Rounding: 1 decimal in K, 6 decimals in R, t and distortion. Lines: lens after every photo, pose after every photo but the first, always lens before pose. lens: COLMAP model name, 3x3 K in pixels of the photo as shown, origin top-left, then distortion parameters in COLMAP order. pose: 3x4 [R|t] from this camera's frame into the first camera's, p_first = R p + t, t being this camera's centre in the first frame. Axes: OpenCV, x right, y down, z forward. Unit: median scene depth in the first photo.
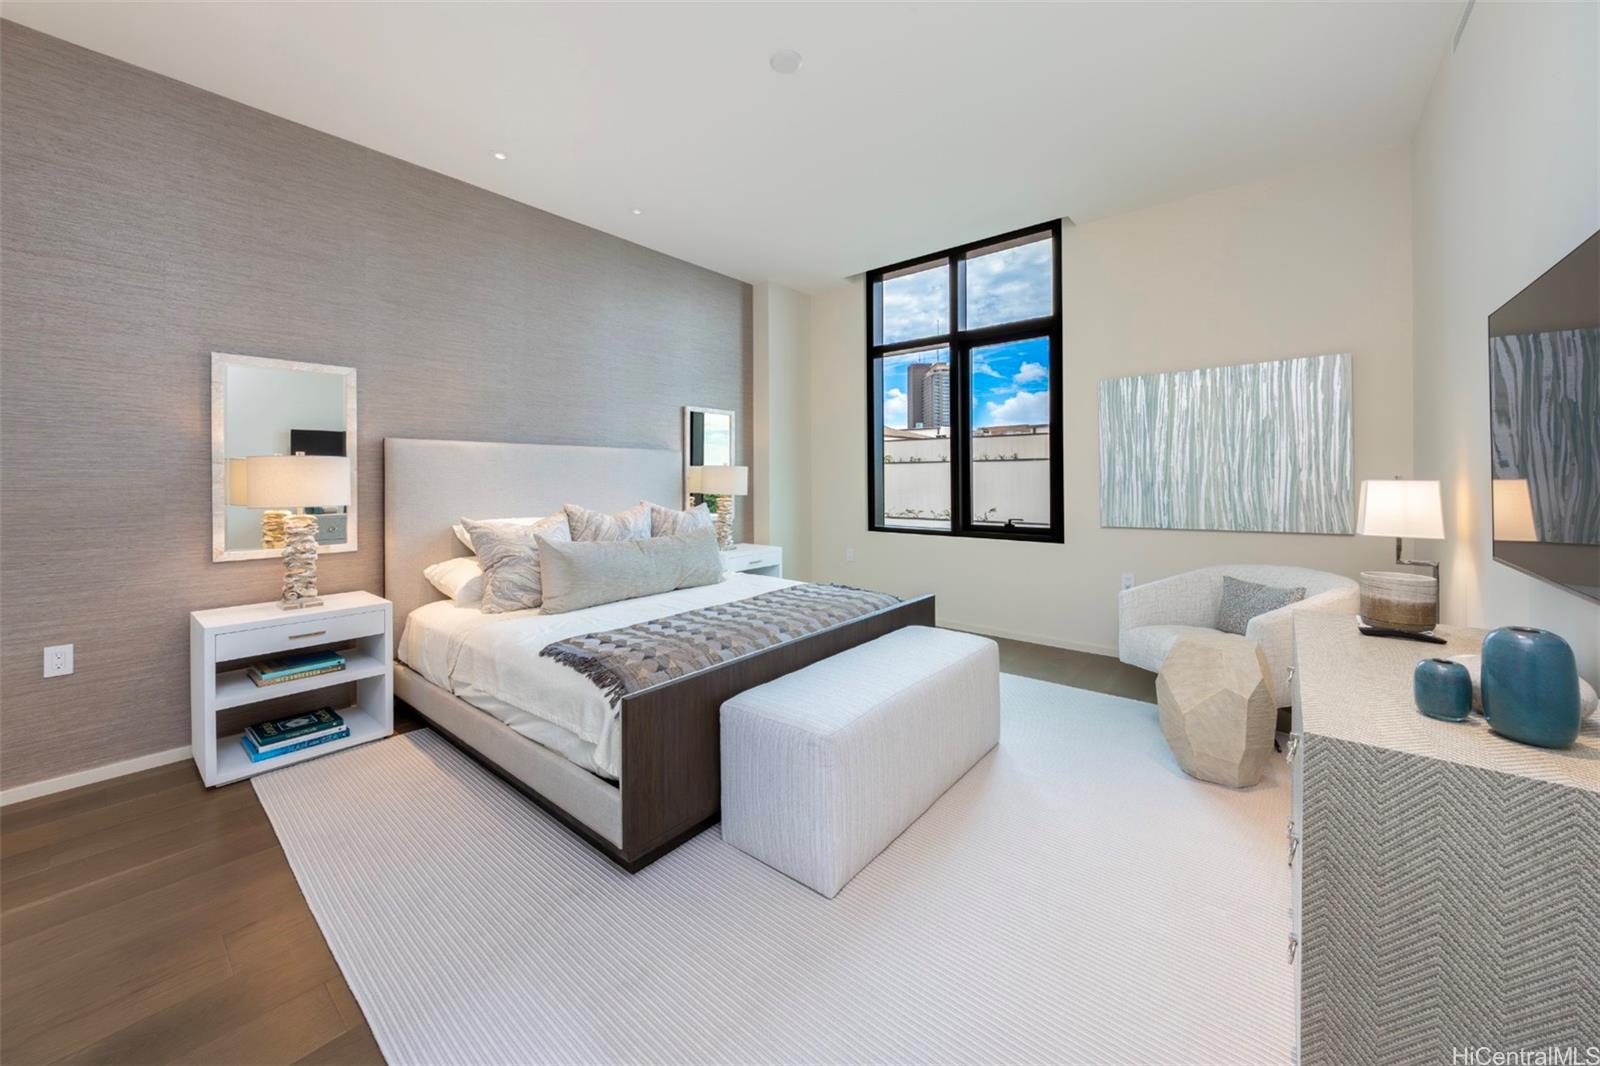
lens RADIAL K [[584.2, 0, 799.2], [0, 584.2, 480.5], [0, 0, 1]] dist [0.000128, -0.000004]
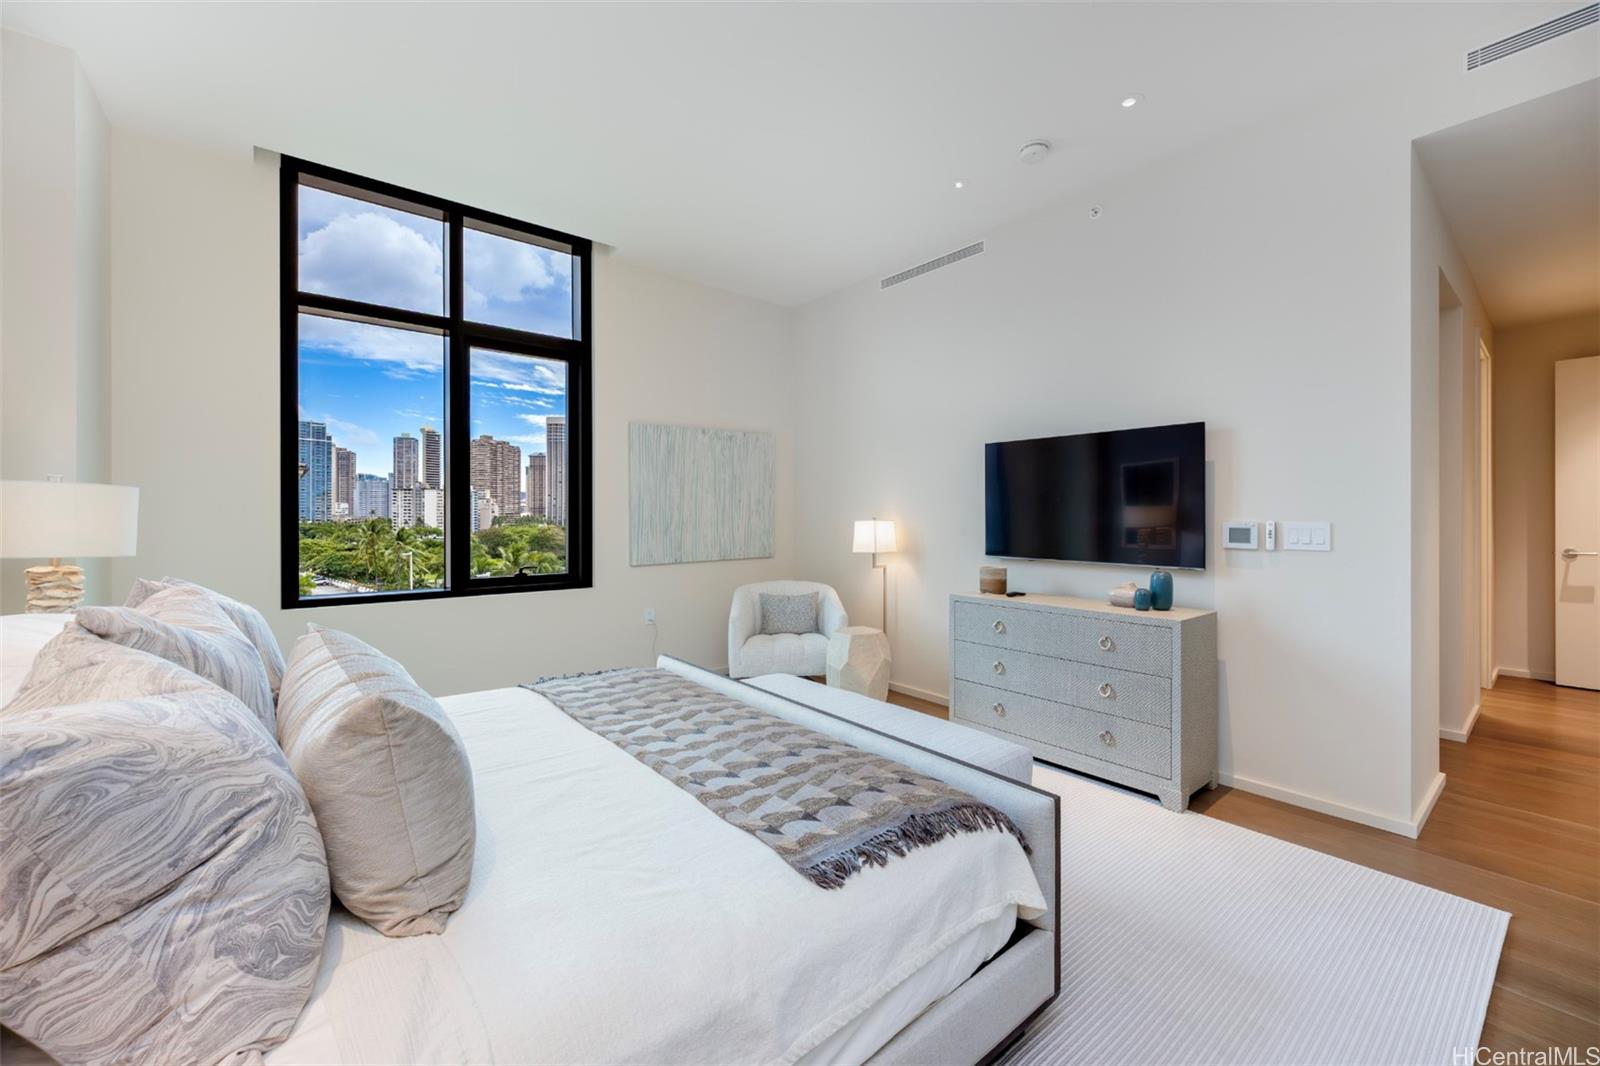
lens RADIAL K [[639.5, 0, 798.0], [0, 639.5, 518.0], [0, 0, 1]] dist [0.000824, 0.000085]
pose [[0.201472, 0.002536, 0.979491, -0.438647], [0.001806, 0.999994, -0.002960, -0.000173], [-0.979493, 0.002366, 0.201466, 0.422170]]
